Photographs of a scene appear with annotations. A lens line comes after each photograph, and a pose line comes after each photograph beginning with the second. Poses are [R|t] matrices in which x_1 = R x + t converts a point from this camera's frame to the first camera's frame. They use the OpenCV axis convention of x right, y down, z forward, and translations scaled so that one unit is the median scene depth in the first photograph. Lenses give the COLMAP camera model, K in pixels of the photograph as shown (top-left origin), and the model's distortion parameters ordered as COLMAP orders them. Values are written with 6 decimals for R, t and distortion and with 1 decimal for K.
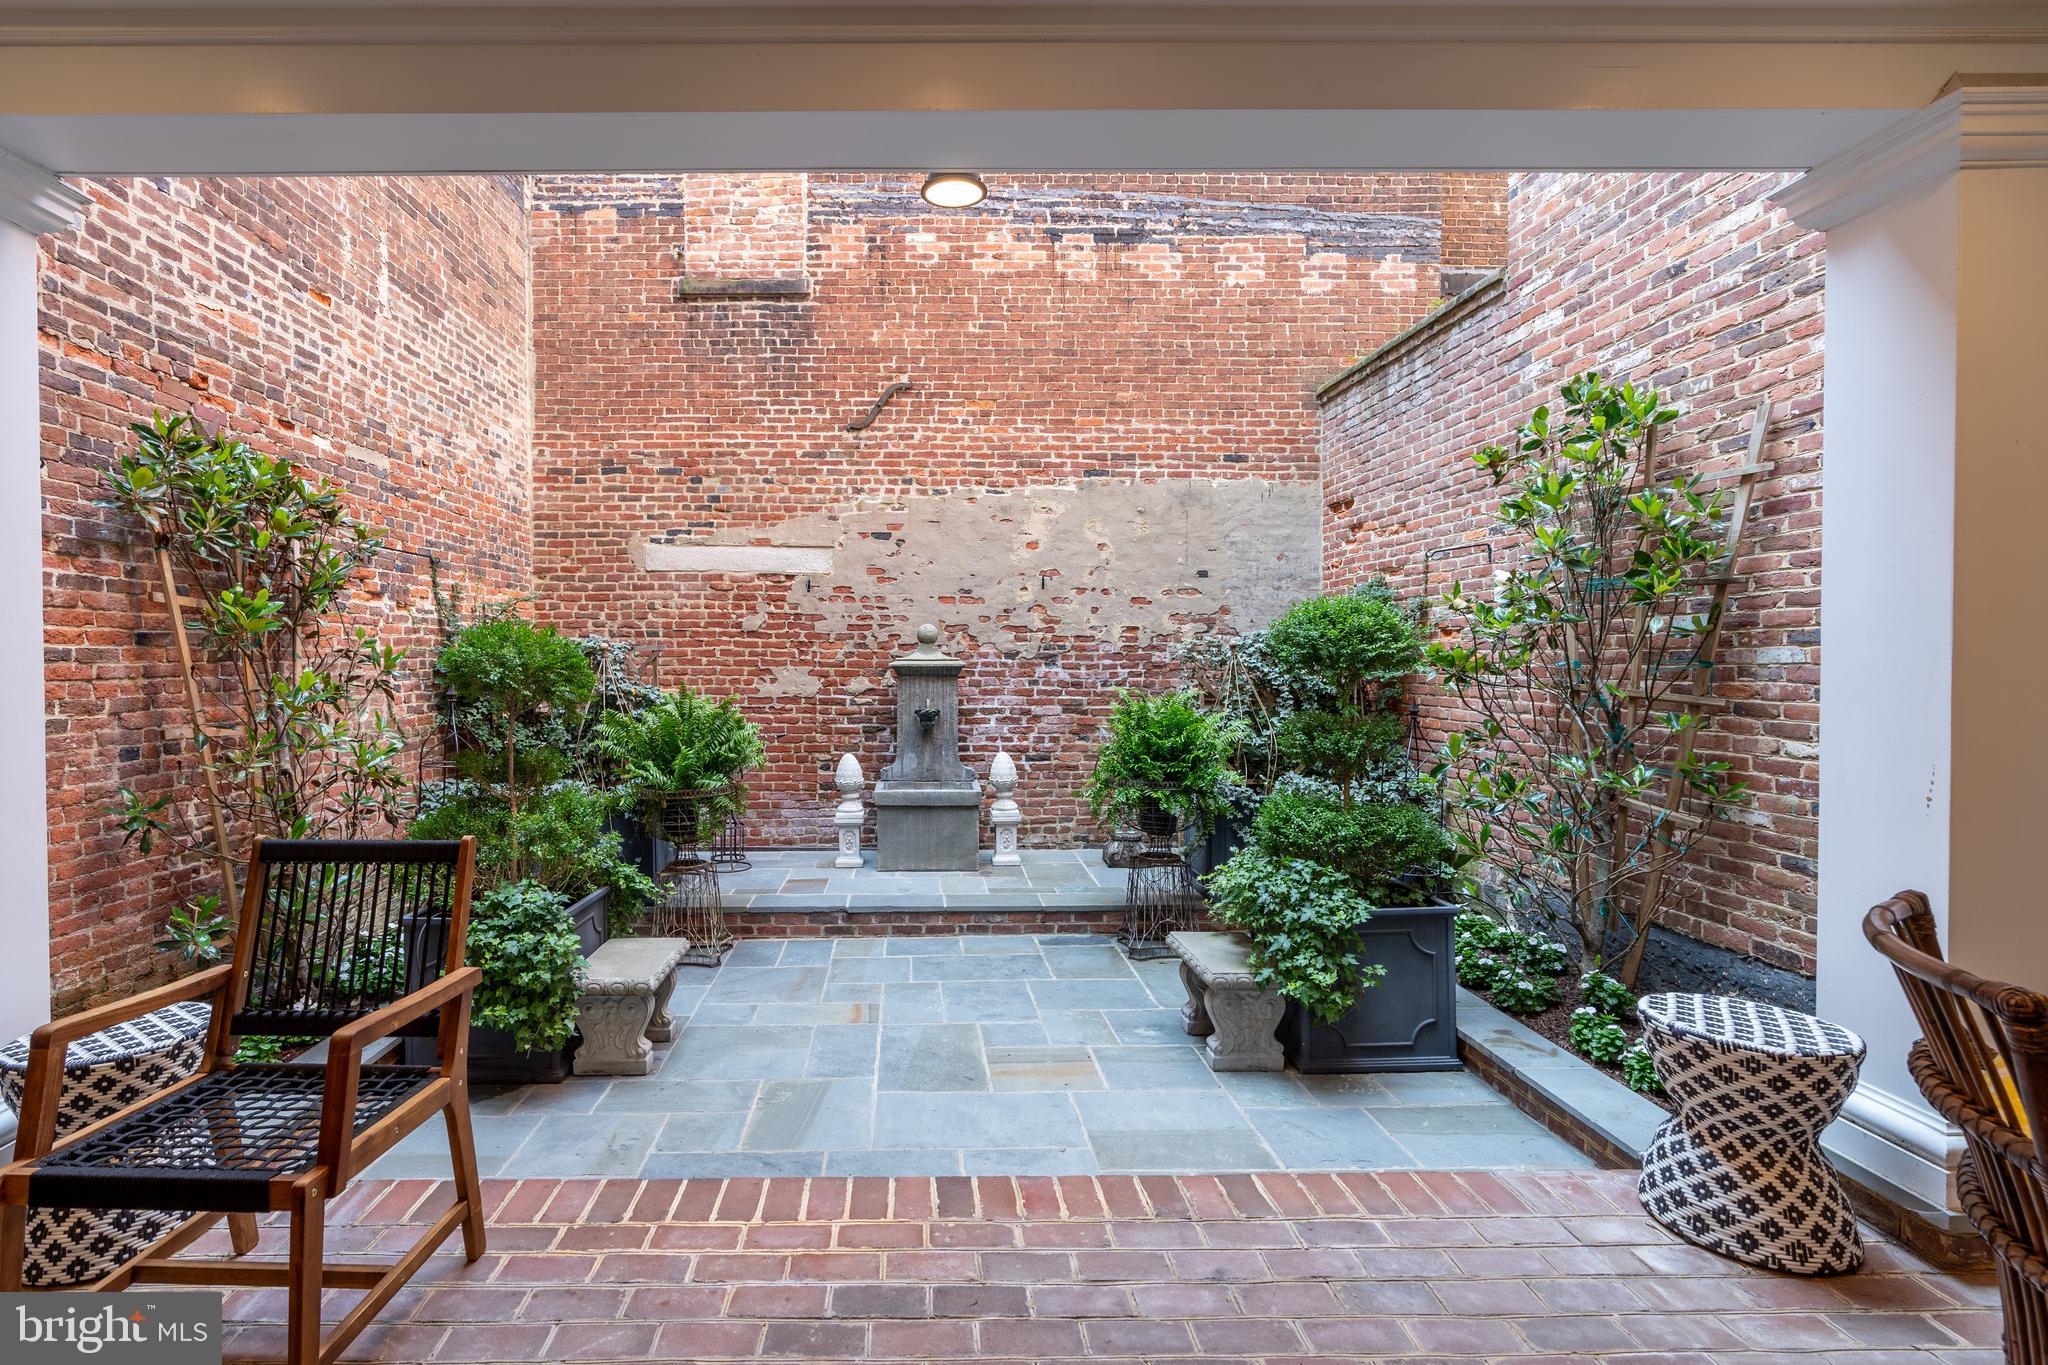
lens RADIAL K [[994.1, 0, 906.1], [0, 994.1, 686.4], [0, 0, 1]] dist [-0.029078, 0.005683]
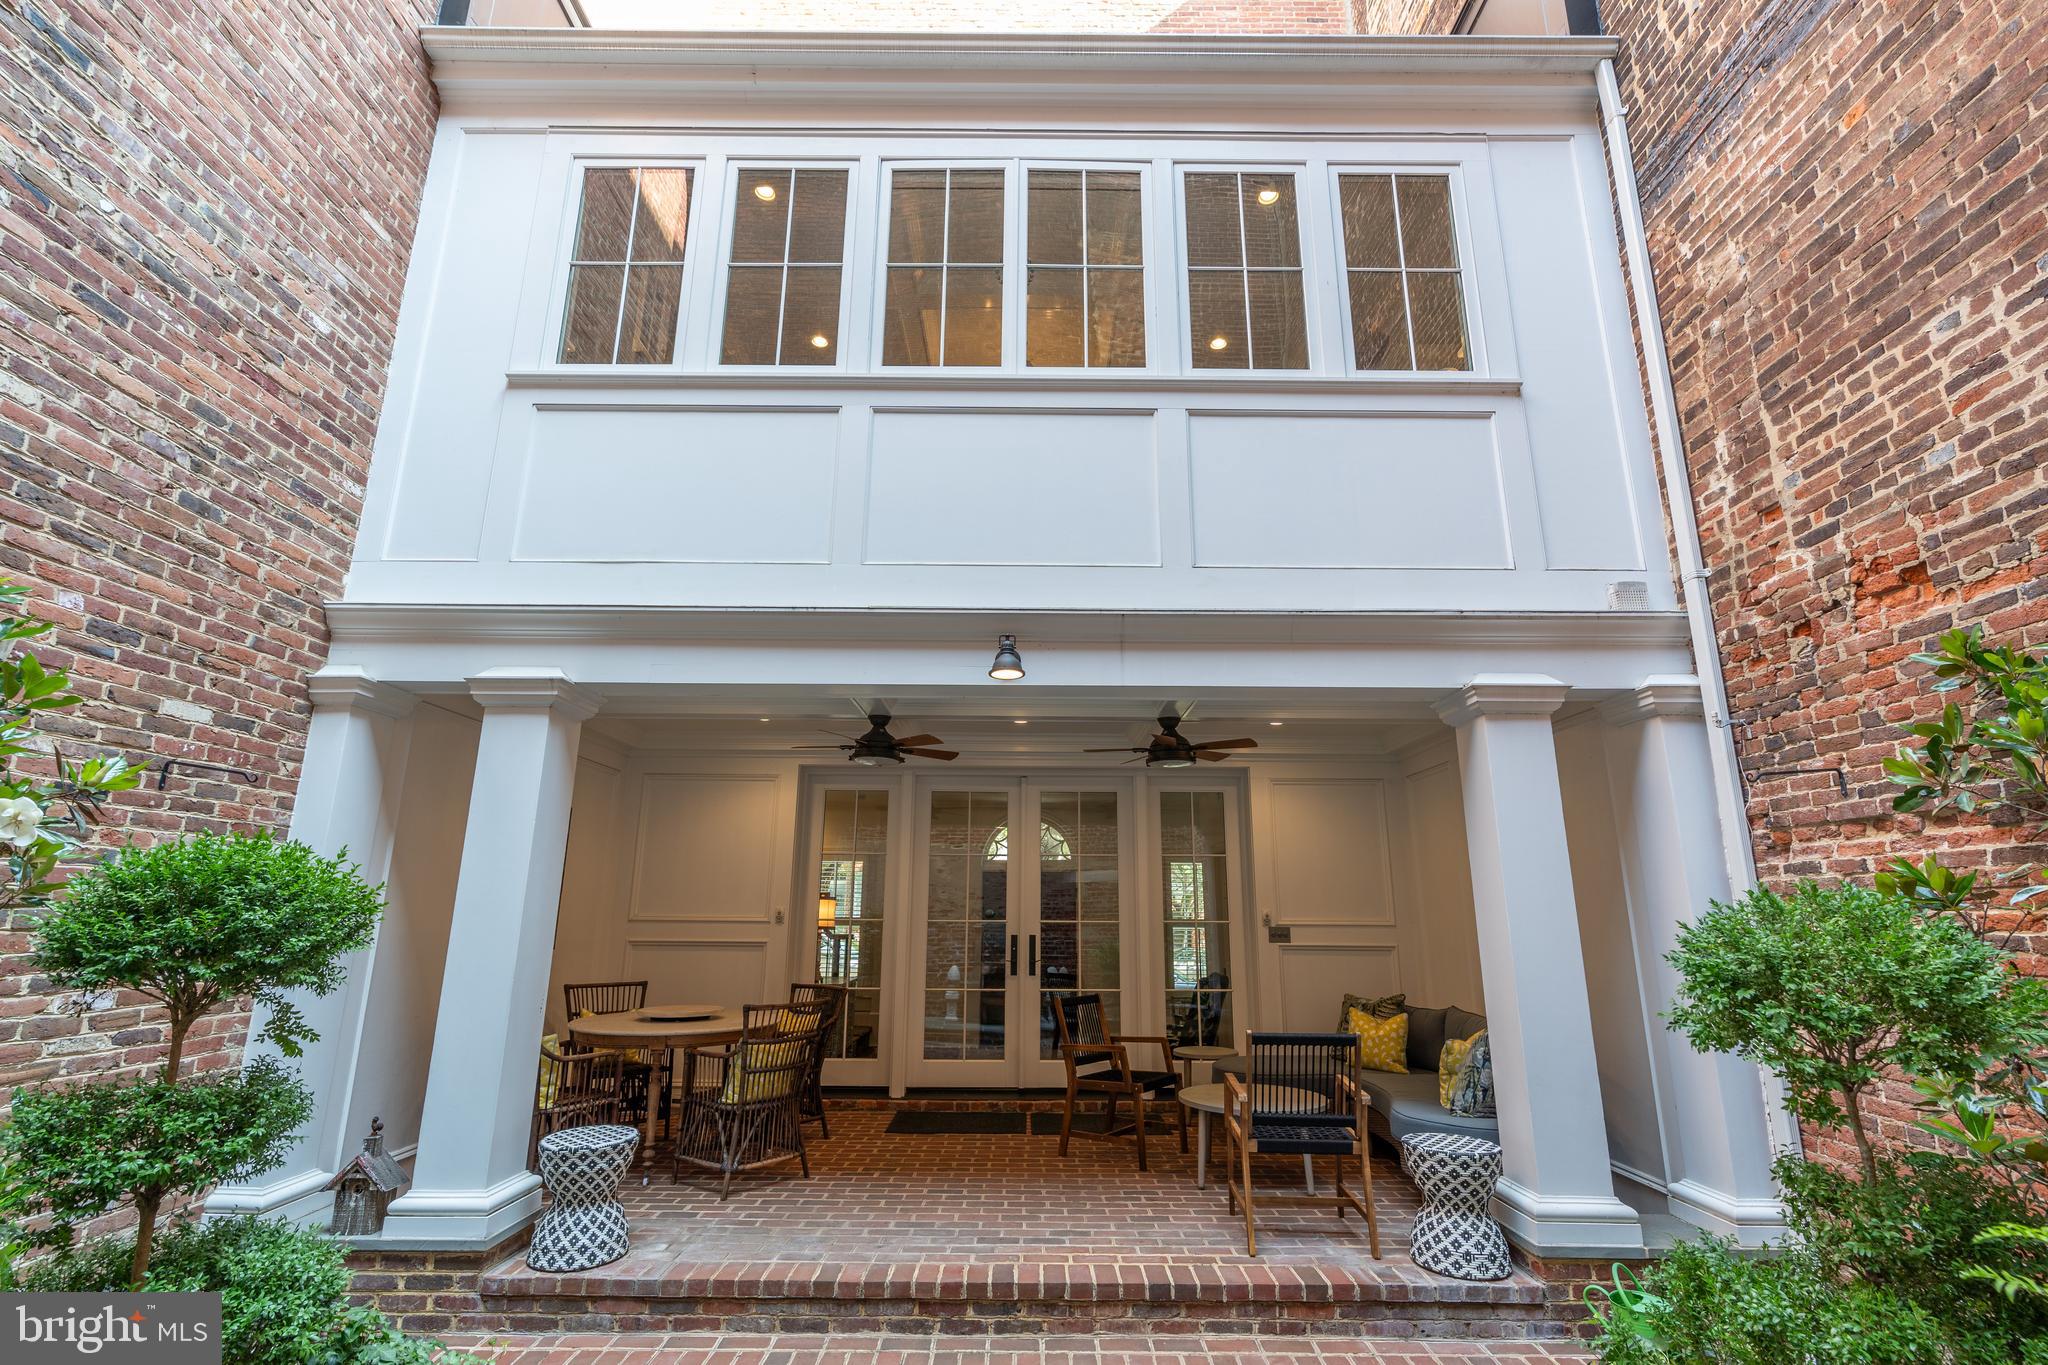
lens RADIAL K [[945.5, 0, 1032.5], [0, 945.5, 681.5], [0, 0, 1]] dist [-0.007772, 0.001207]
pose [[-0.999956, -0.002001, -0.009119, 0.006968], [0.000041, 0.975816, -0.218595, -0.035804], [0.009336, -0.218586, -0.975773, 0.861599]]
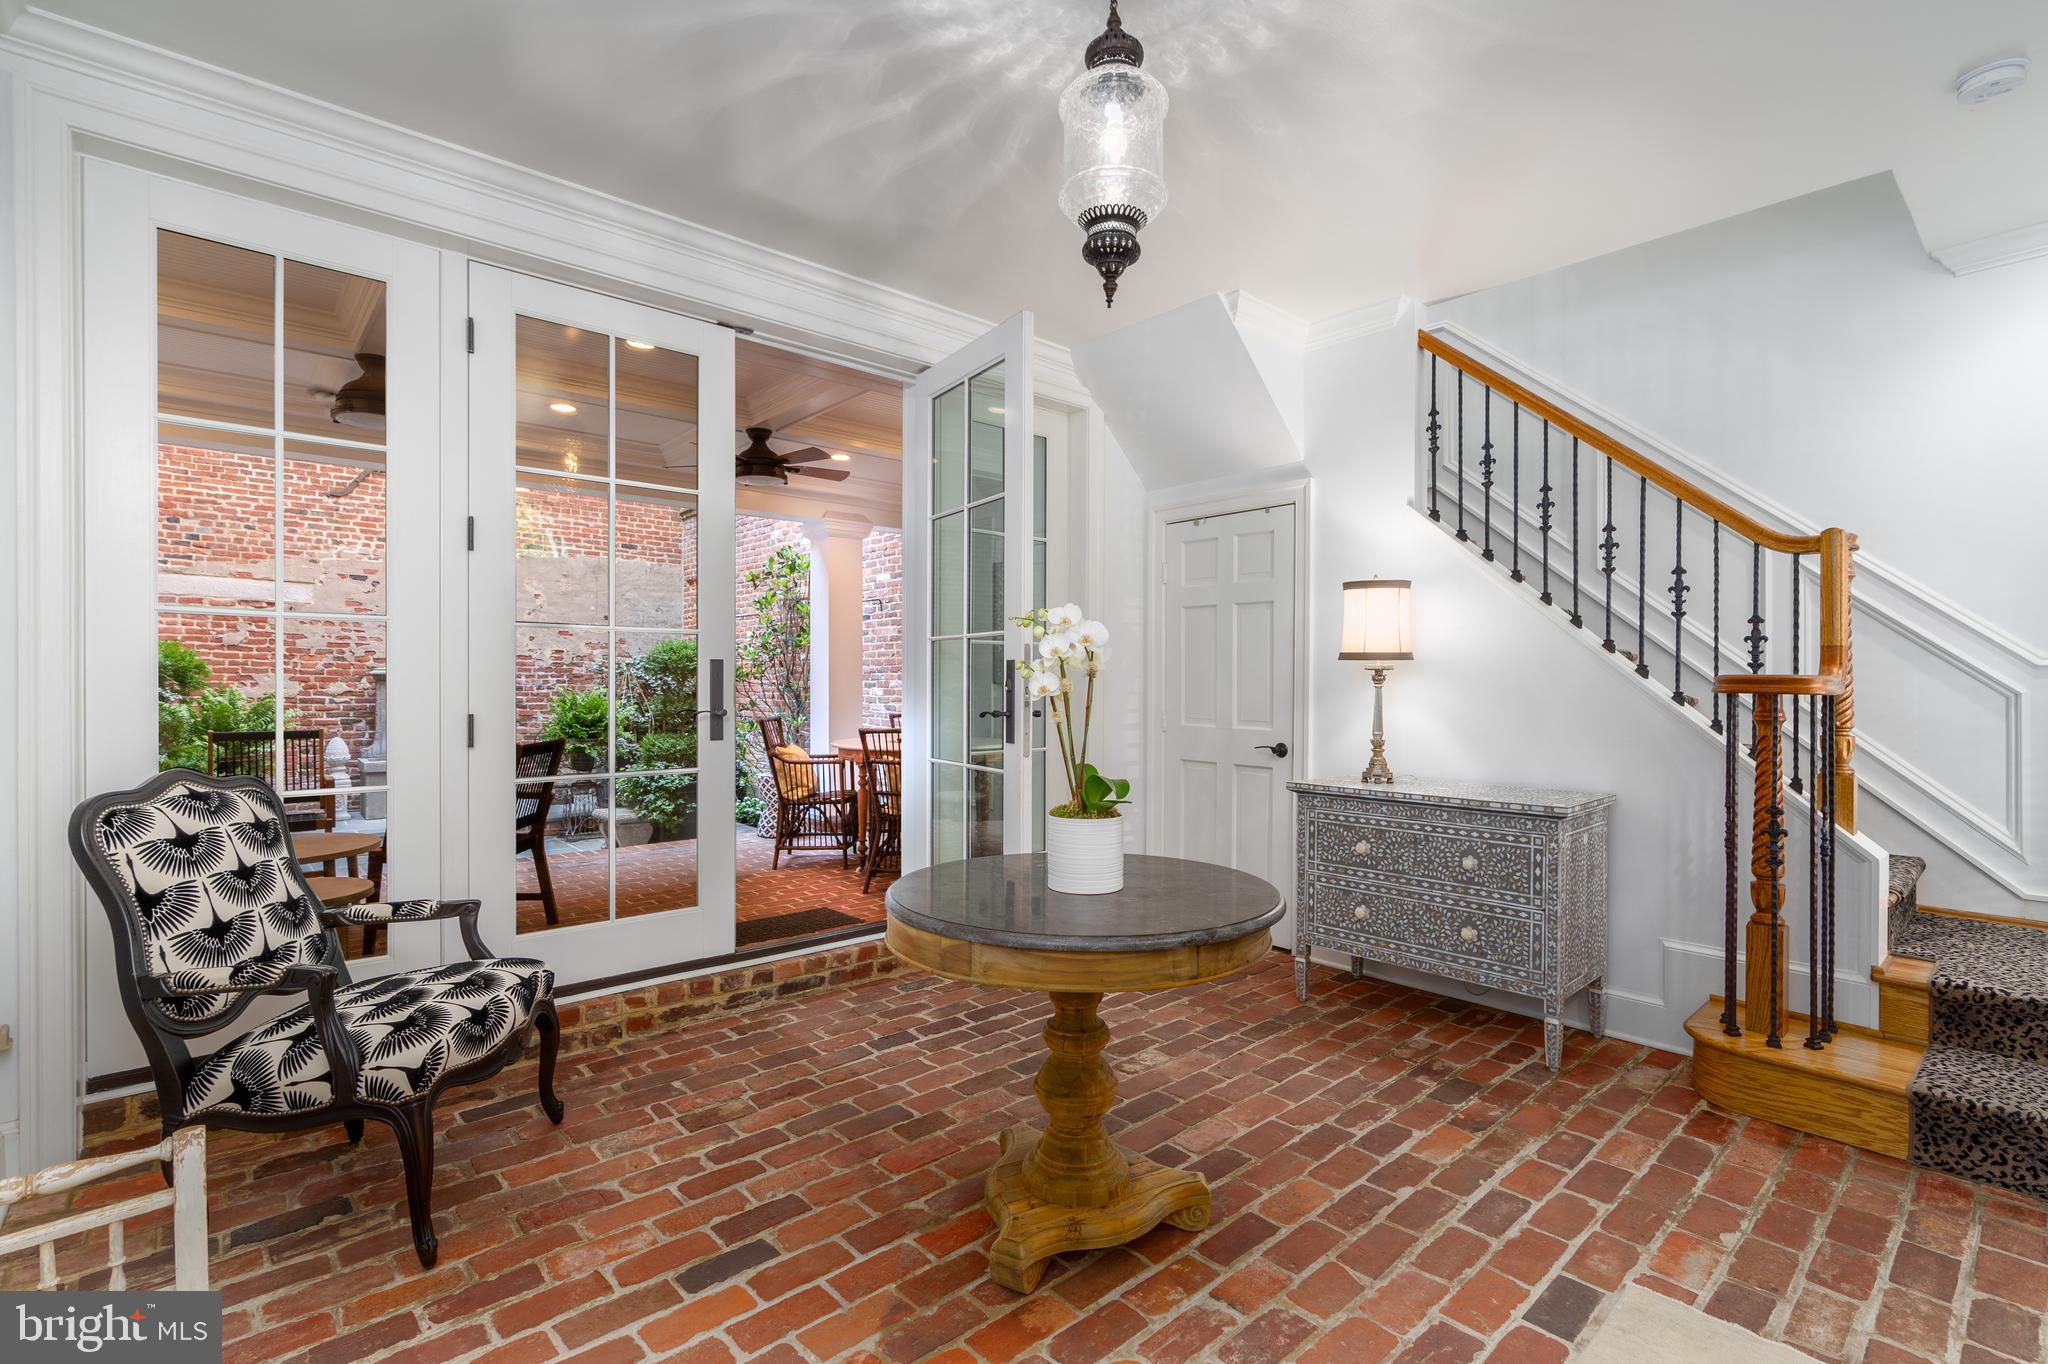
lens RADIAL K [[1033.3, 0, 1053.2], [0, 1033.3, 692.0], [0, 0, 1]] dist [0.004167, 0.003370]
pose [[0.761901, 0.001575, 0.647691, -0.217665], [0.010585, 0.999833, -0.014883, 0.034666], [-0.647607, 0.018195, 0.761757, -0.680937]]
